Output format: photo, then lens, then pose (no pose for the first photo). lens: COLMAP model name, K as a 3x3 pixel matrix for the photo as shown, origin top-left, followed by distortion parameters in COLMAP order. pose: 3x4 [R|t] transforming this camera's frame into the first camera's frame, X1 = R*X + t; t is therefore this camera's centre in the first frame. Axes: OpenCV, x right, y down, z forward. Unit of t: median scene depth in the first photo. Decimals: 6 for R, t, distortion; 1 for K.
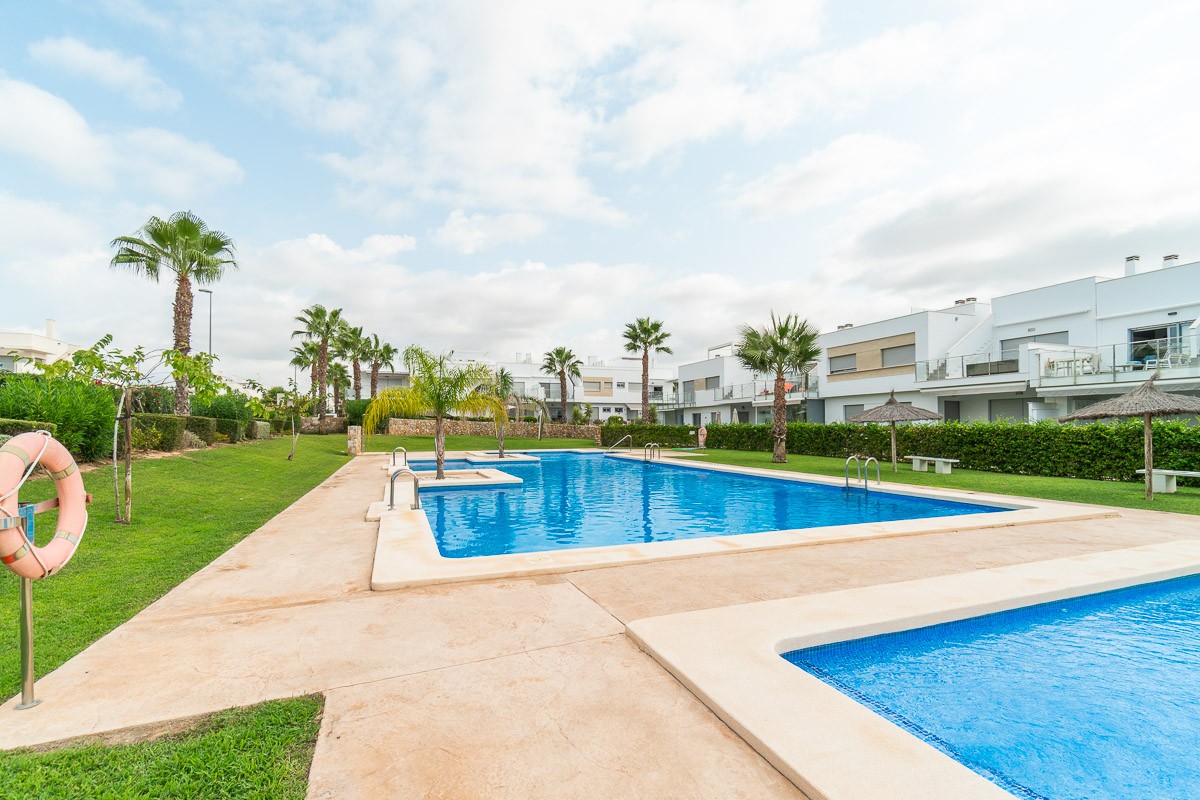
lens RADIAL K [[537.4, 0, 598.1], [0, 537.4, 425.4], [0, 0, 1]] dist [-0.010450, -0.000511]
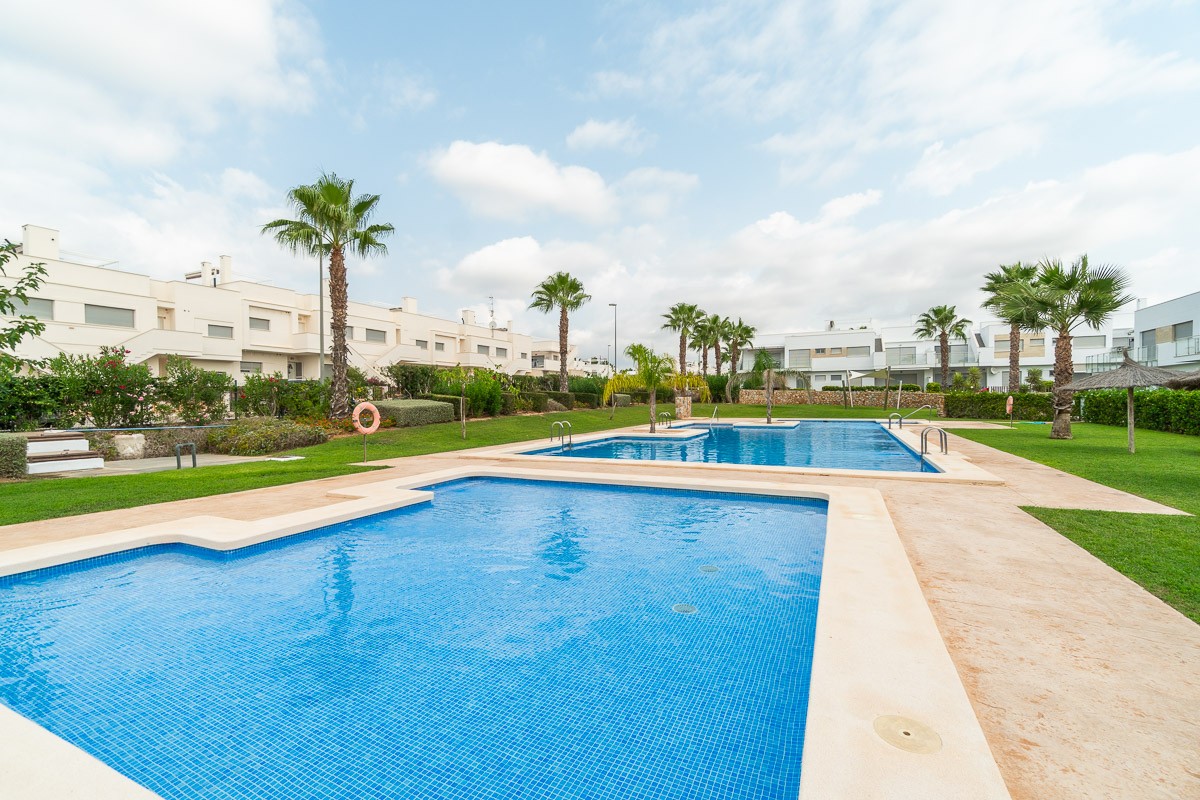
lens RADIAL K [[538.3, 0, 588.1], [0, 538.3, 402.6], [0, 0, 1]] dist [0.001659, -0.000249]
pose [[0.690315, 0.000175, -0.723509, 0.173796], [0.009882, 0.999904, 0.009671, 0.000041], [0.723441, -0.013825, 0.690248, -0.040103]]
